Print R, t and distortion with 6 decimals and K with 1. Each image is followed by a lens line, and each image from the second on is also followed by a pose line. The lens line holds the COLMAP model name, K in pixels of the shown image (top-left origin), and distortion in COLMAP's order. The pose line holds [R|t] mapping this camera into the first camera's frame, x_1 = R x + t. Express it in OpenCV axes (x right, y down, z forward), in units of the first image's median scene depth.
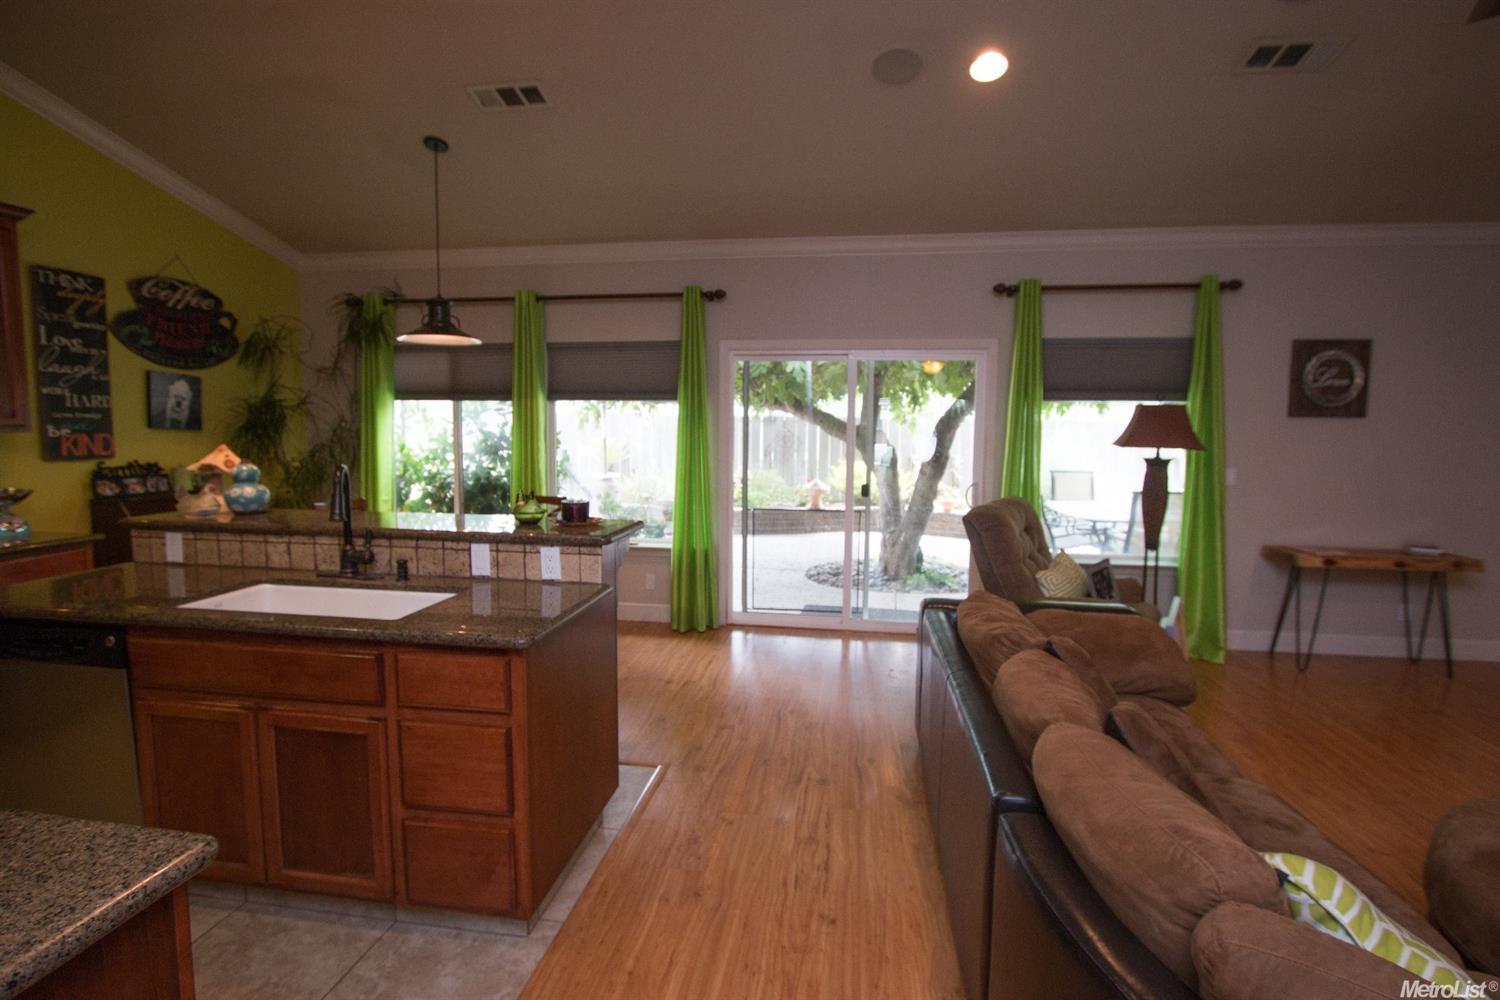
lens RADIAL K [[714.3, 0, 760.7], [0, 714.3, 484.8], [0, 0, 1]] dist [-0.008188, -0.000470]
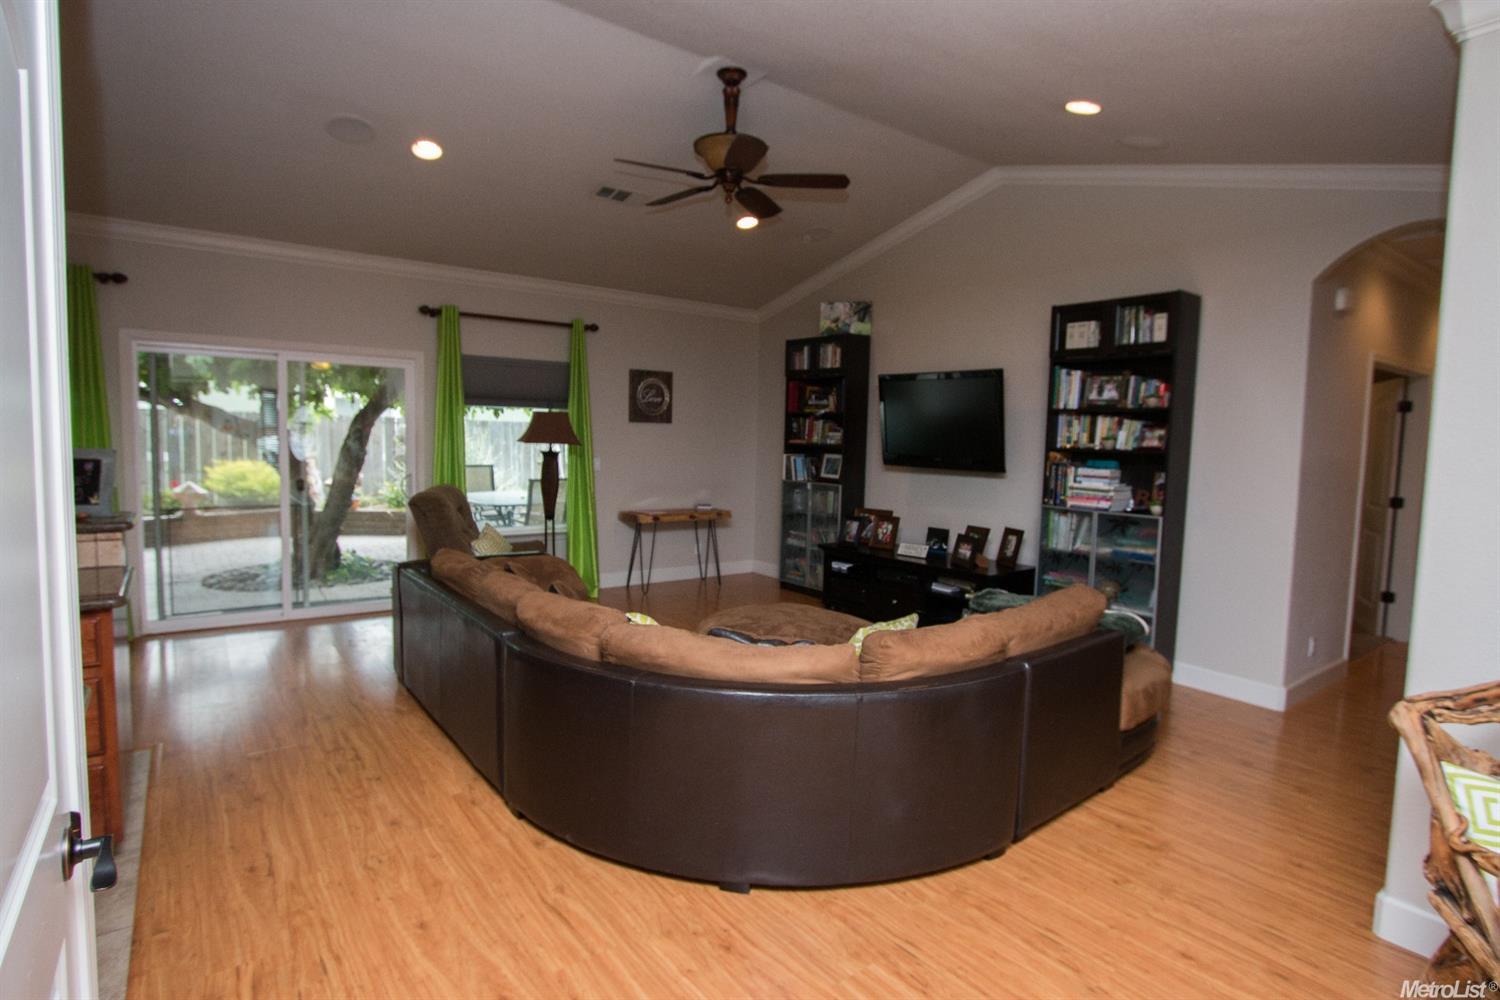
lens RADIAL K [[779.0, 0, 756.9], [0, 779.0, 497.5], [0, 0, 1]] dist [-0.001478, 0.000154]
pose [[0.701021, -0.050663, 0.711339, -0.217290], [0.040622, 0.998691, 0.031096, 0.019804], [-0.711983, 0.007097, 0.702161, -0.304551]]
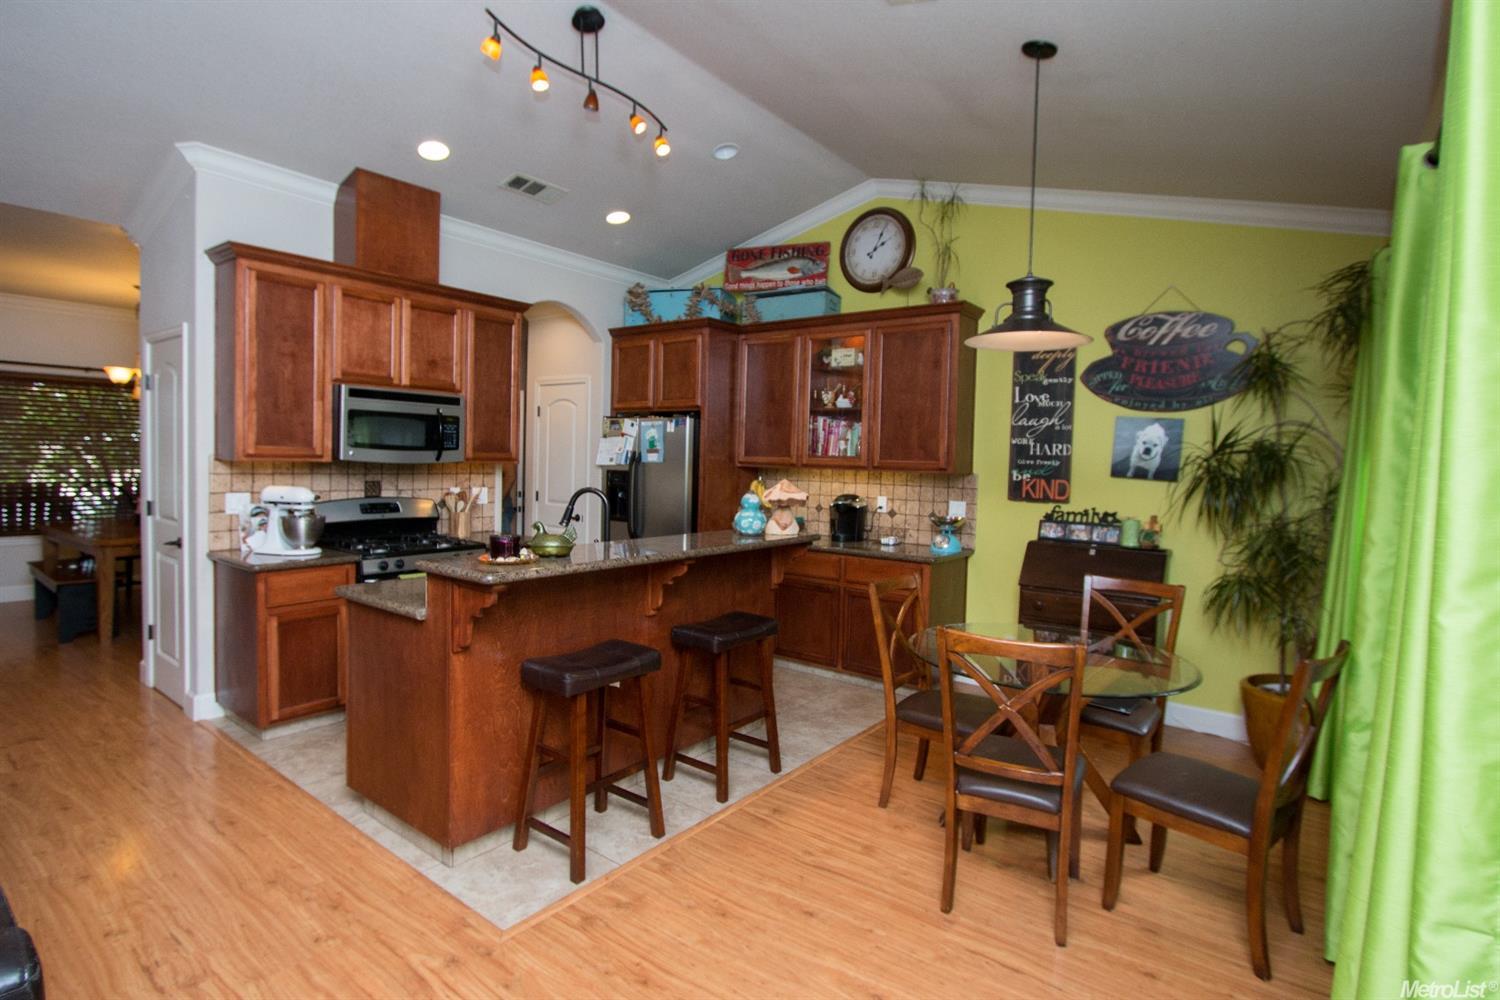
lens RADIAL K [[760.7, 0, 754.5], [0, 760.7, 490.4], [0, 0, 1]] dist [-0.011229, 0.000425]
pose [[-0.495621, 0.018092, -0.868350, 0.274739], [-0.102106, 0.991637, 0.078938, -0.093203], [0.862516, 0.127787, -0.489629, 1.092528]]
